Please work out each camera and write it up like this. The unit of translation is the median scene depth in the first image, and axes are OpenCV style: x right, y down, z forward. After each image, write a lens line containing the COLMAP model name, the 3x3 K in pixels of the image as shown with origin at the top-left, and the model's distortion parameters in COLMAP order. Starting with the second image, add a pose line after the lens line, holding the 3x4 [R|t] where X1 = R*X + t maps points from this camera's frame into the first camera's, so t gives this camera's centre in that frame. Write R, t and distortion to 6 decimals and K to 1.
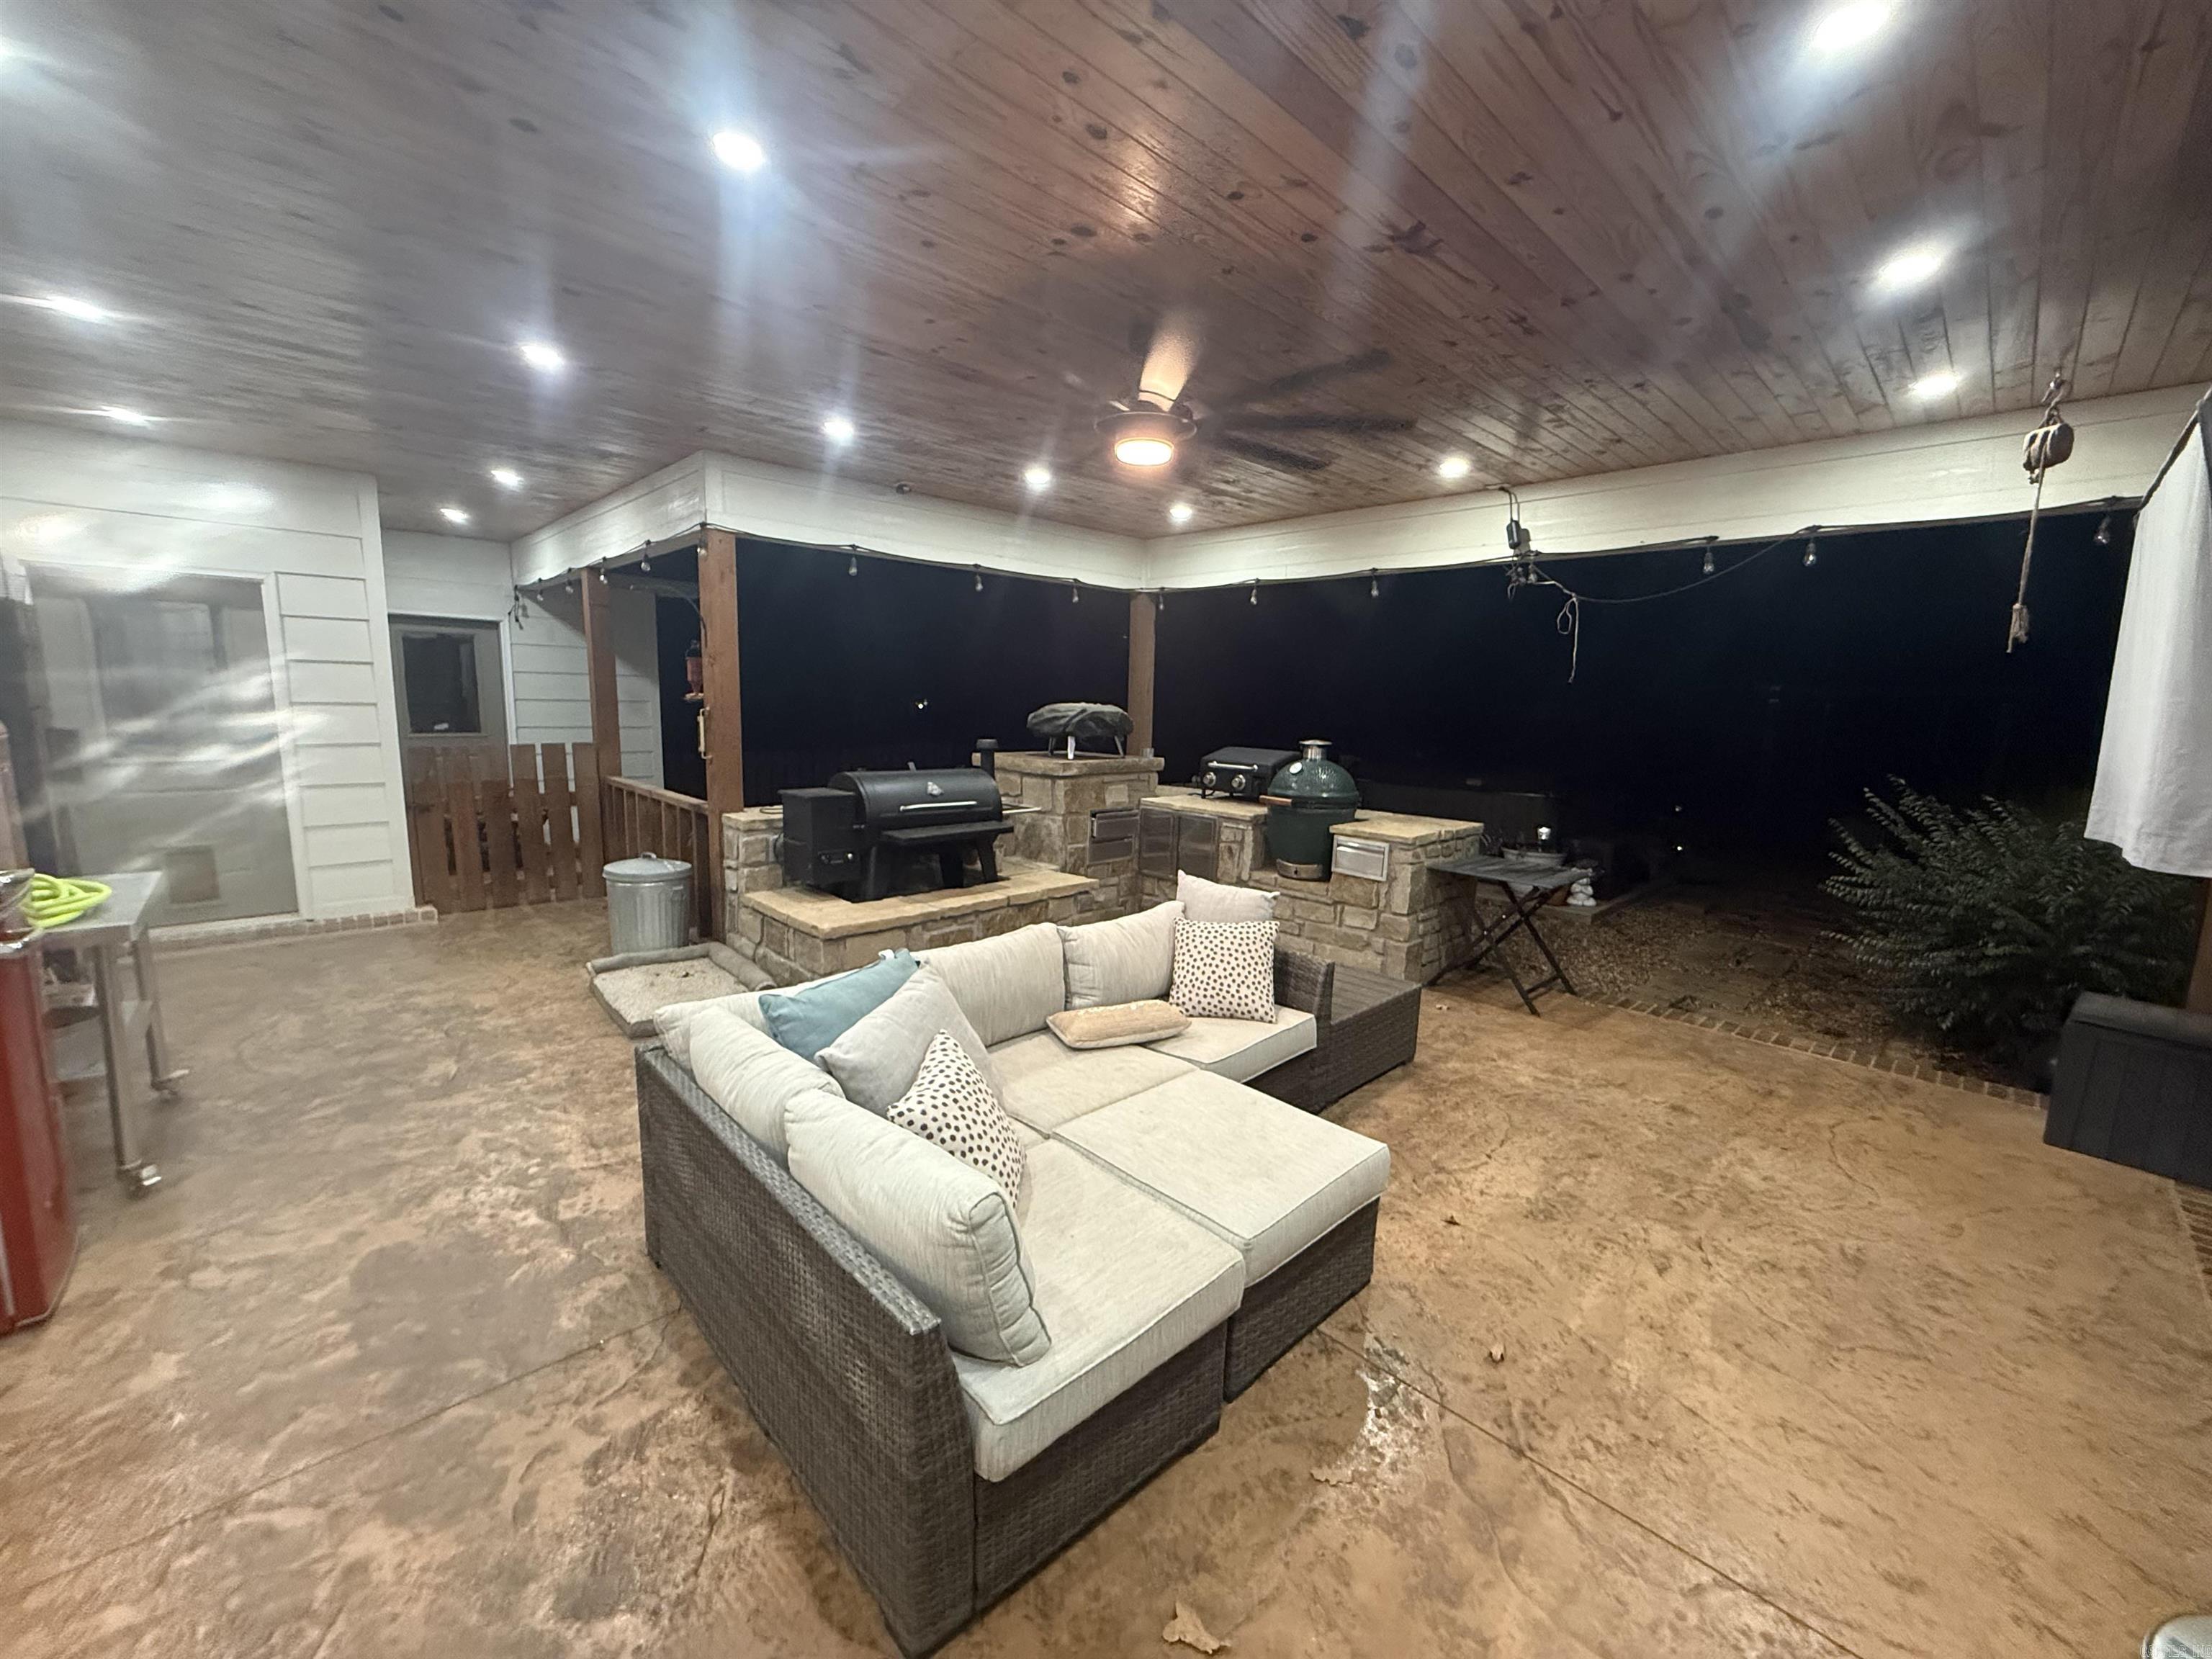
lens RADIAL K [[885.5, 0, 1100.7], [0, 885.5, 837.9], [0, 0, 1]] dist [-0.003748, 0.001591]
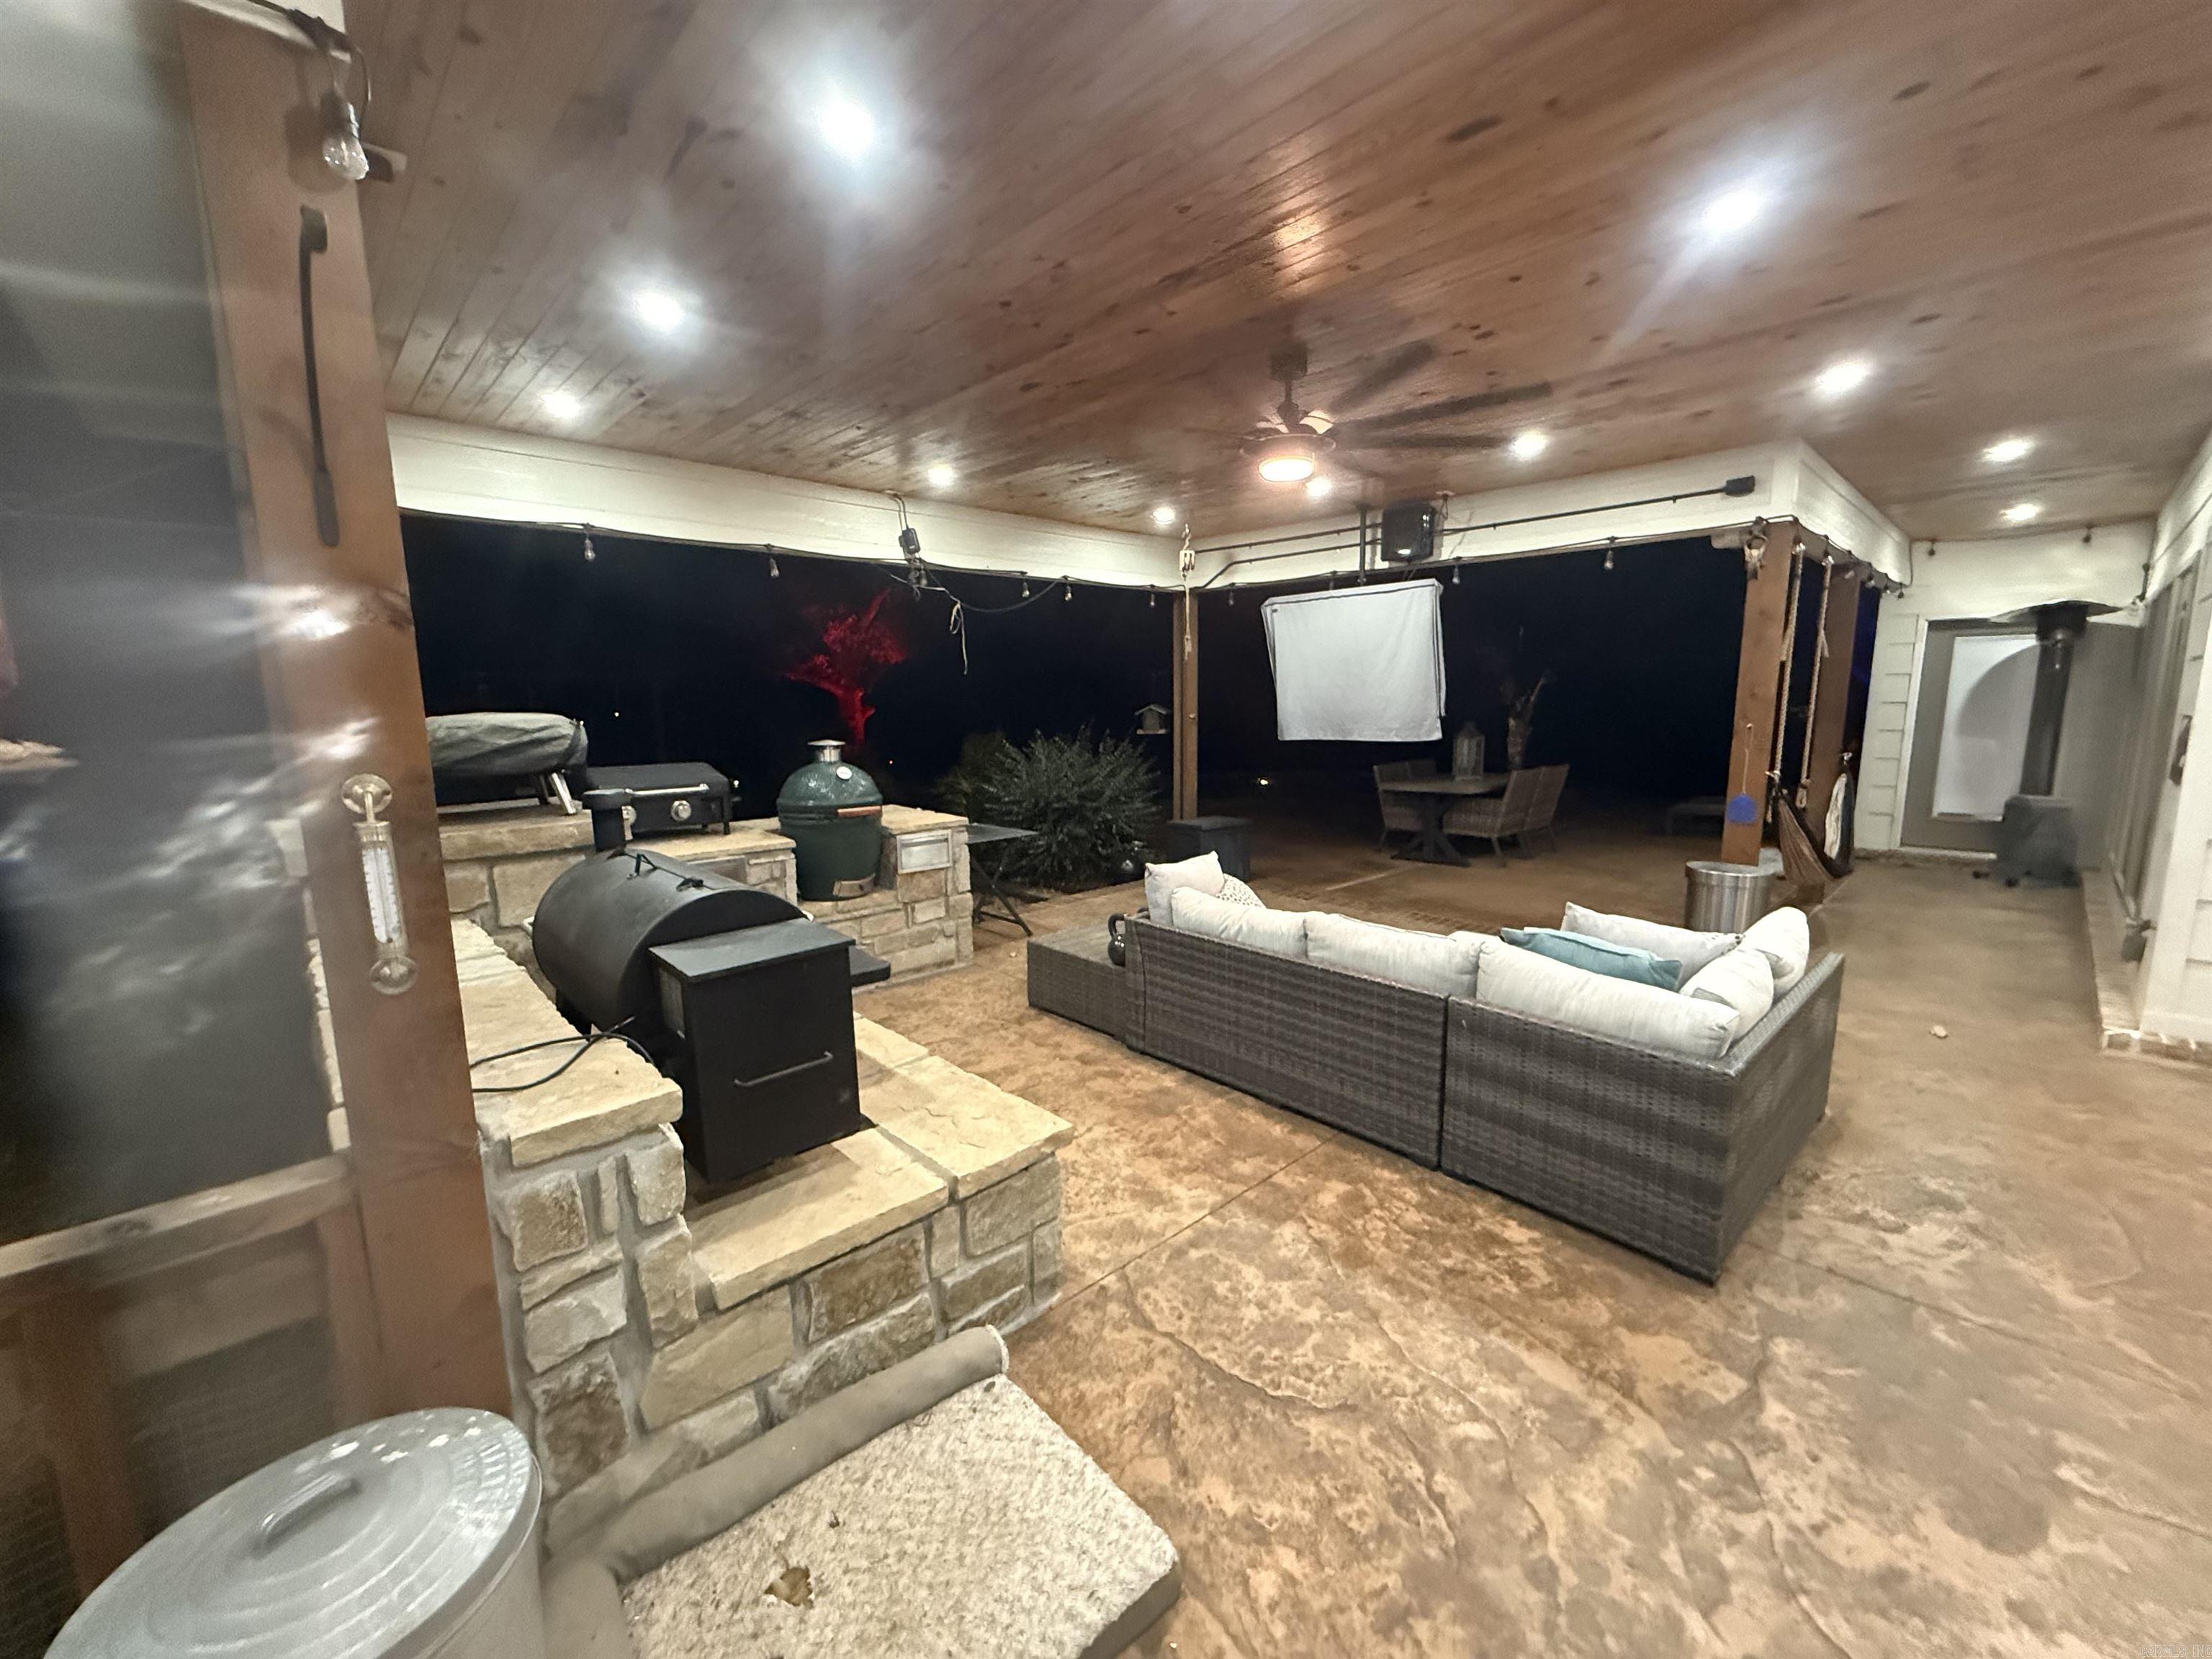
lens RADIAL K [[885.5, 0, 1105.7], [0, 885.5, 820.4], [0, 0, 1]] dist [-0.003748, 0.001591]
pose [[0.008046, -0.169911, 0.985427, -1.197834], [0.165831, 0.972040, 0.166249, -0.251404], [-0.986121, 0.162077, 0.035997, 1.337117]]
